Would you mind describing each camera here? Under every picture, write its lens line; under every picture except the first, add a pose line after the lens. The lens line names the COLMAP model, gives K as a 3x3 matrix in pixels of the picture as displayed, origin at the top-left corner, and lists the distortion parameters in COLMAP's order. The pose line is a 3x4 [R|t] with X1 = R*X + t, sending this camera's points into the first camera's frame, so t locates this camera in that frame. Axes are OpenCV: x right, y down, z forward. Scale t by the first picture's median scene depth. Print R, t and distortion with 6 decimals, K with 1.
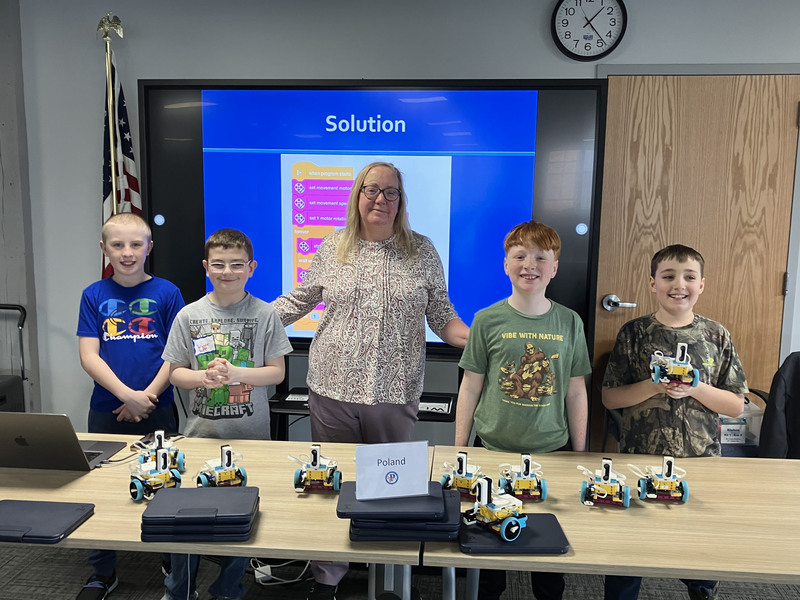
lens RADIAL K [[770.9, 0, 407.2], [0, 770.9, 298.7], [0, 0, 1]] dist [0.009527, 0.000000]
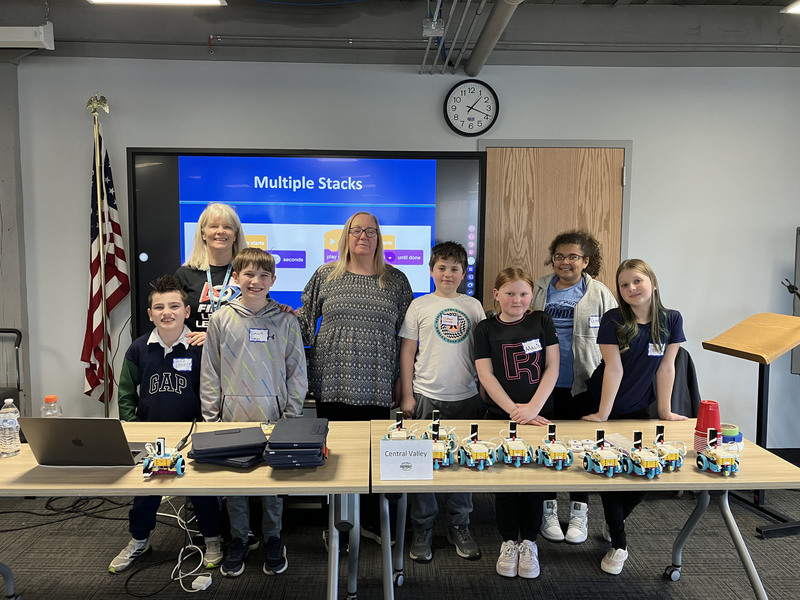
lens RADIAL K [[662.1, 0, 398.4], [0, 662.1, 298.0], [0, 0, 1]] dist [0.011804, -0.002726]
pose [[0.992799, -0.017035, 0.118577, -0.037167], [0.021928, 0.998956, -0.040083, 0.017849], [-0.117770, 0.042395, 0.992135, -0.128467]]
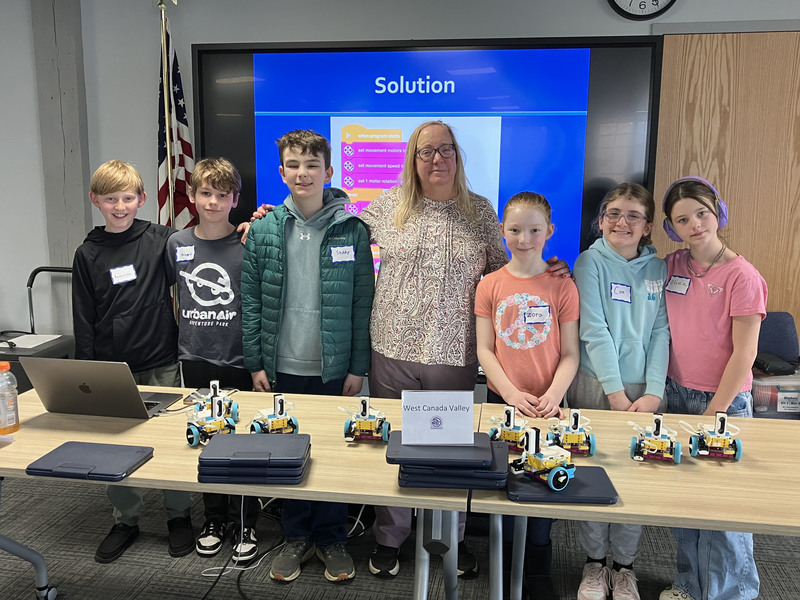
lens RADIAL K [[770.9, 0, 397.3], [0, 770.9, 296.4], [0, 0, 1]] dist [0.009527, 0.000000]
pose [[0.997422, 0.008031, -0.071310, -0.003076], [-0.006172, 0.999636, 0.026252, 0.019748], [0.071495, -0.025744, 0.997109, -0.004610]]
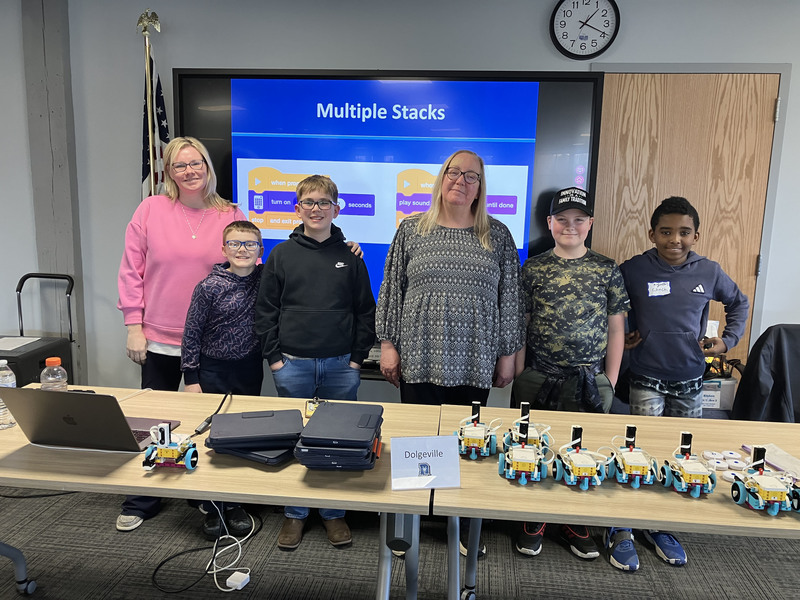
lens RADIAL K [[662.1, 0, 404.6], [0, 662.1, 299.5], [0, 0, 1]] dist [0.011804, -0.002726]
pose [[0.999864, 0.014821, -0.007184, -0.008497], [-0.014632, 0.999561, 0.025772, 0.014034], [0.007563, -0.025664, 0.999642, 0.052415]]
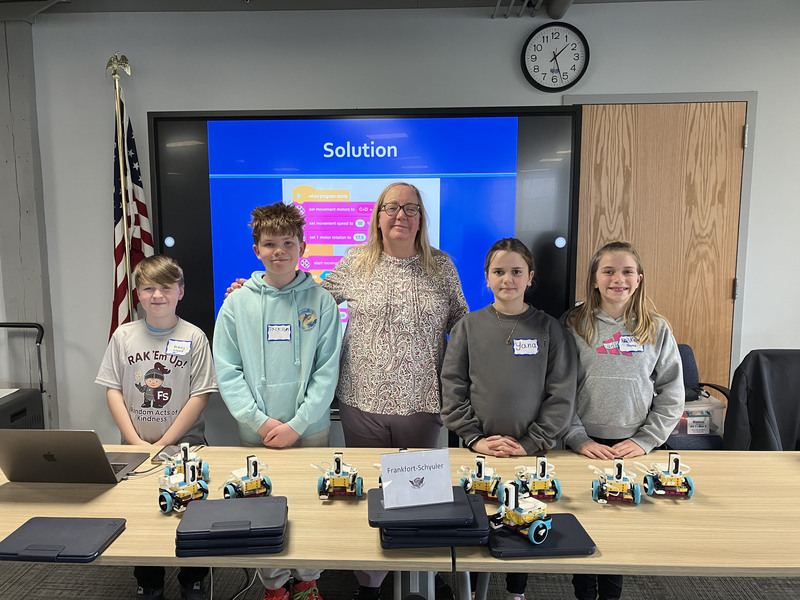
lens RADIAL K [[662.1, 0, 390.7], [0, 662.1, 301.8], [0, 0, 1]] dist [0.011804, -0.002726]
pose [[0.999146, -0.022292, 0.034787, -0.047046], [0.022622, 0.999703, -0.009117, -0.002965], [-0.034574, 0.009896, 0.999353, 0.064112]]
